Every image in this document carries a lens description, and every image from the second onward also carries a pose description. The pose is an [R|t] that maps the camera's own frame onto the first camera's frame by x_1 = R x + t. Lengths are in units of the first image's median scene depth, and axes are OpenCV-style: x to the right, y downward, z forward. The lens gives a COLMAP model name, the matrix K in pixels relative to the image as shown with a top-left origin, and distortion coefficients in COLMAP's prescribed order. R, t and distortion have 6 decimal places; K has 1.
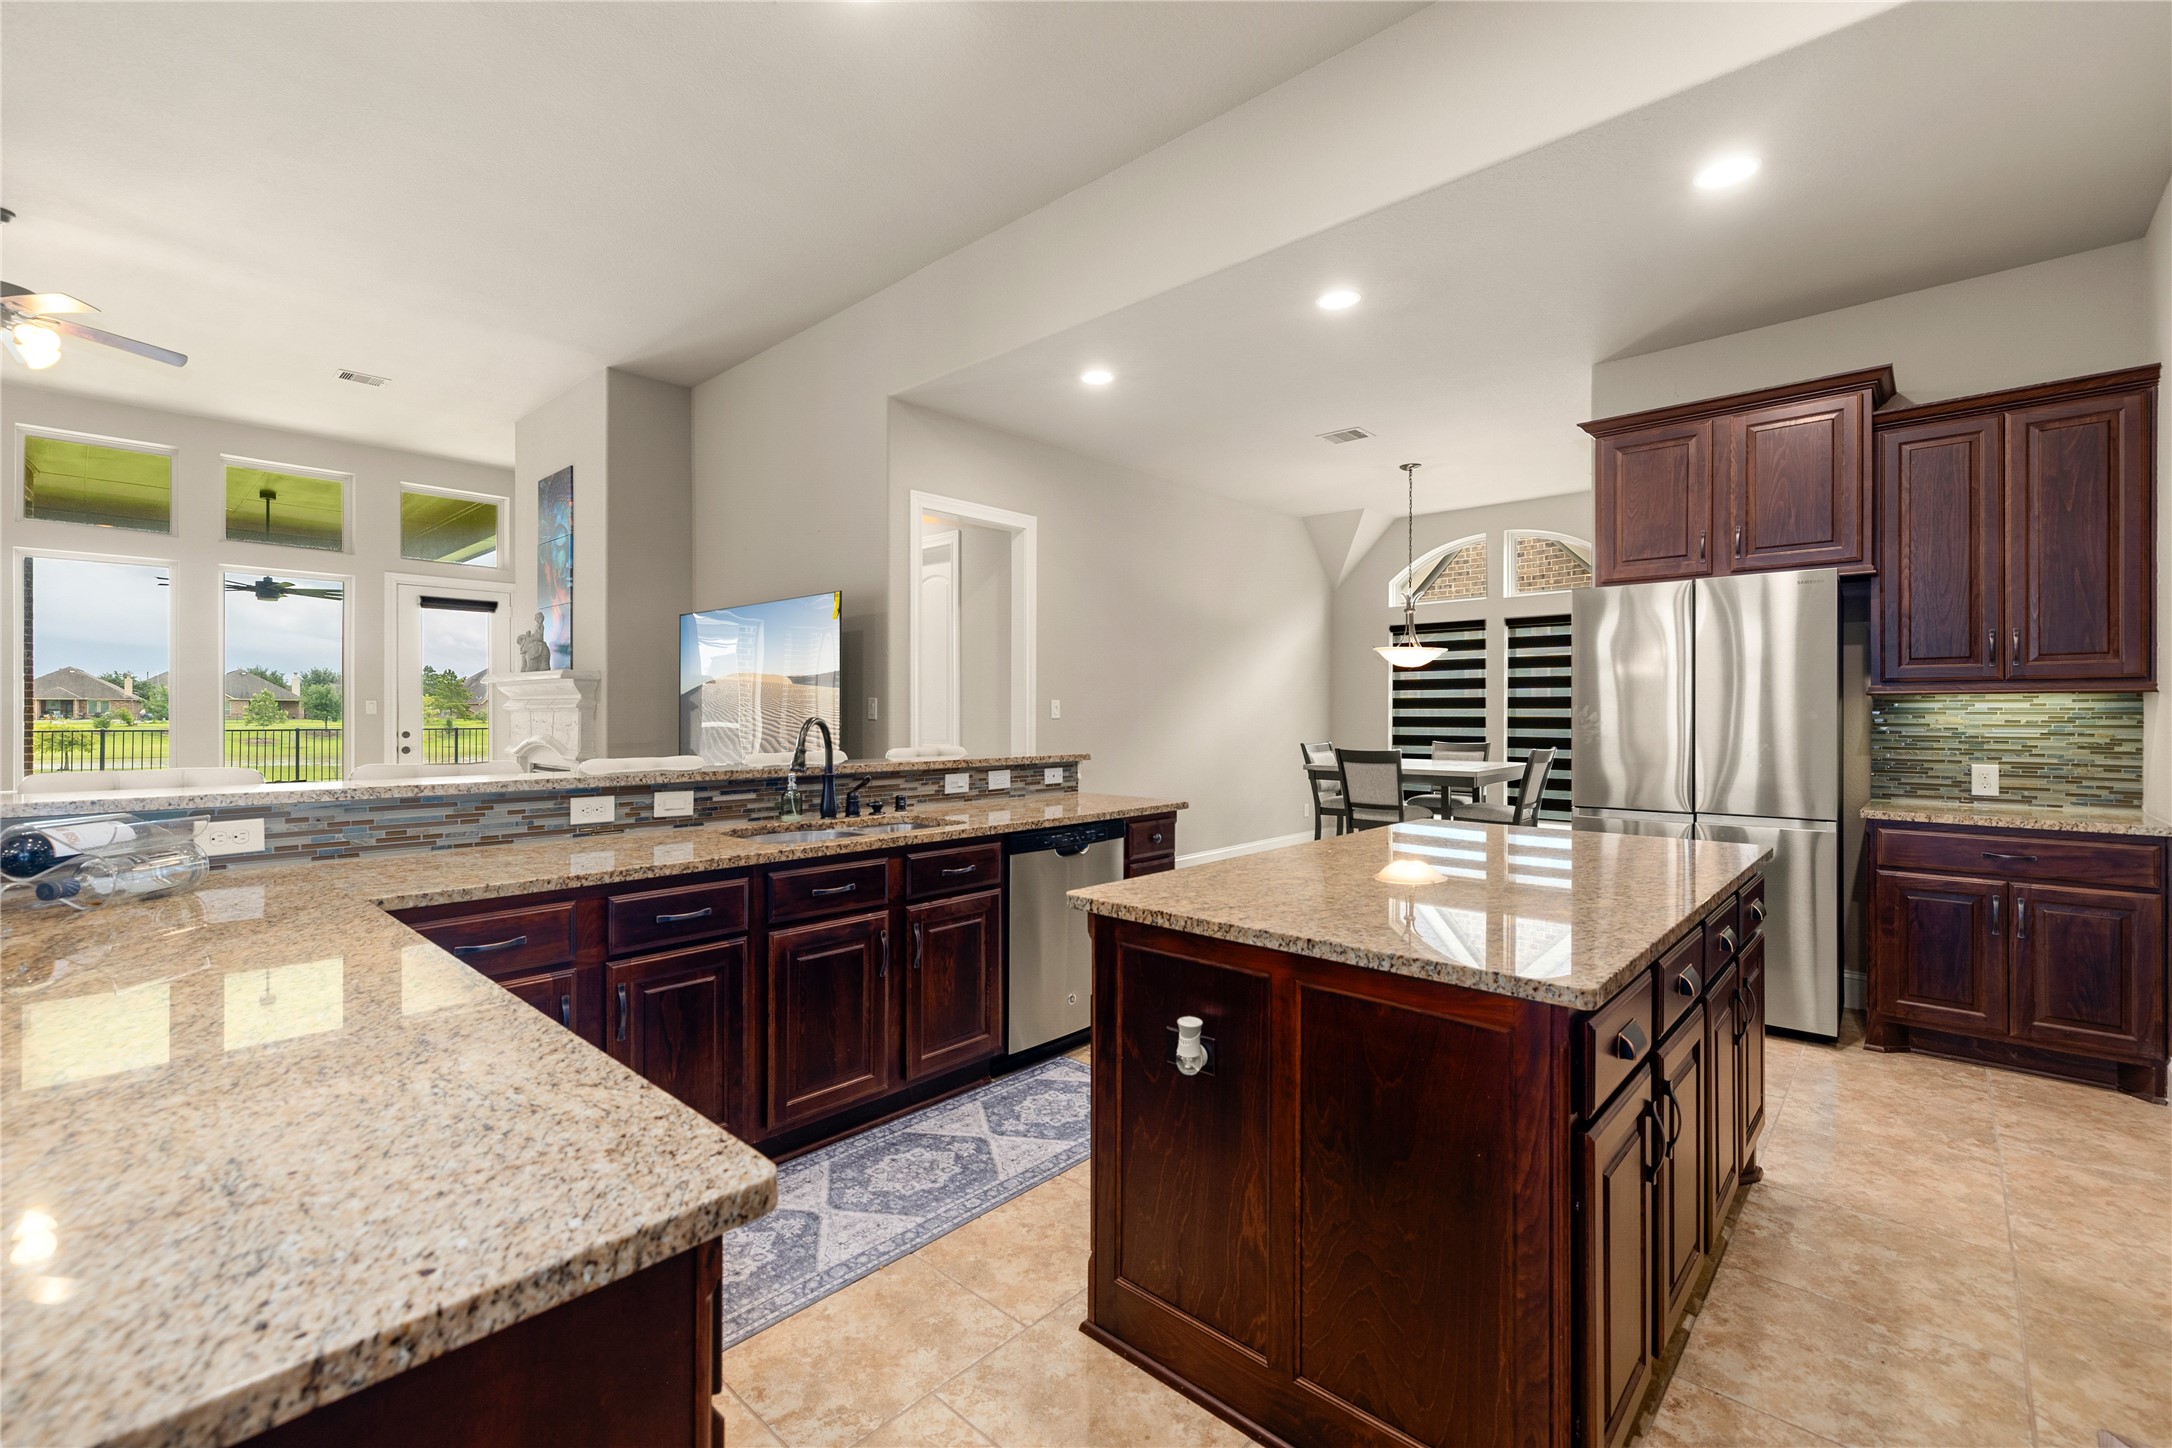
lens RADIAL K [[913.2, 0, 1086.2], [0, 913.2, 713.1], [0, 0, 1]] dist [0.001807, -0.000395]
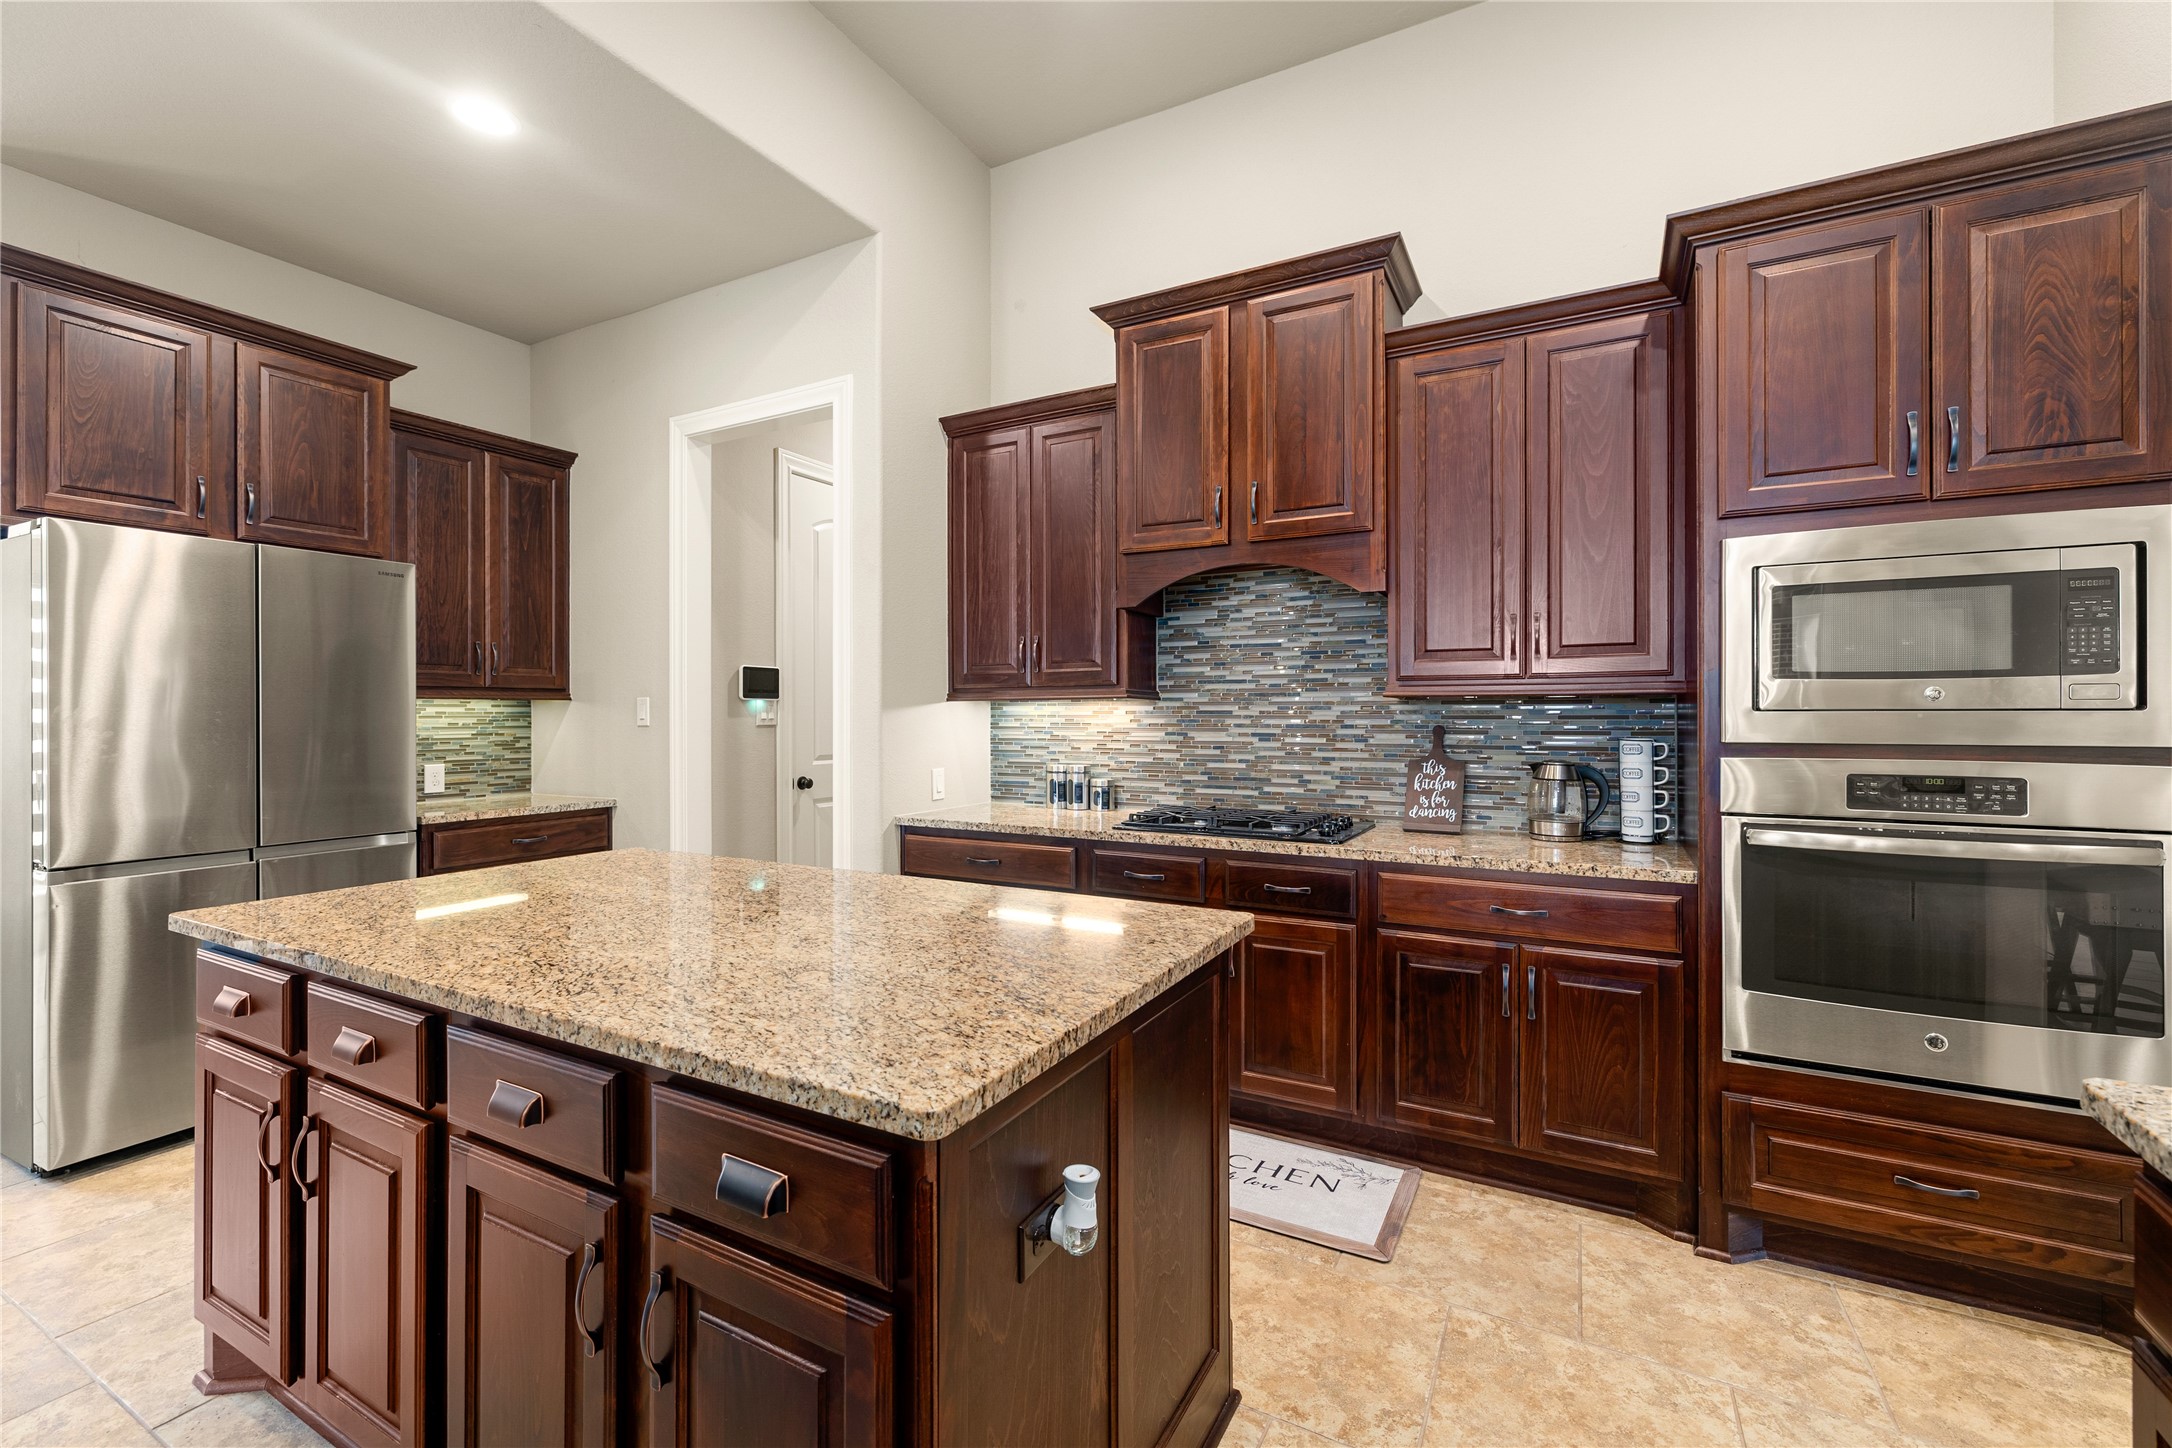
lens RADIAL K [[913.2, 0, 1084.6], [0, 913.2, 715.0], [0, 0, 1]] dist [0.001807, -0.000395]
pose [[-0.233828, -0.002946, 0.972273, -0.256779], [-0.000291, 0.999996, 0.002960, -0.005453], [-0.972278, 0.000409, -0.233828, 0.527896]]
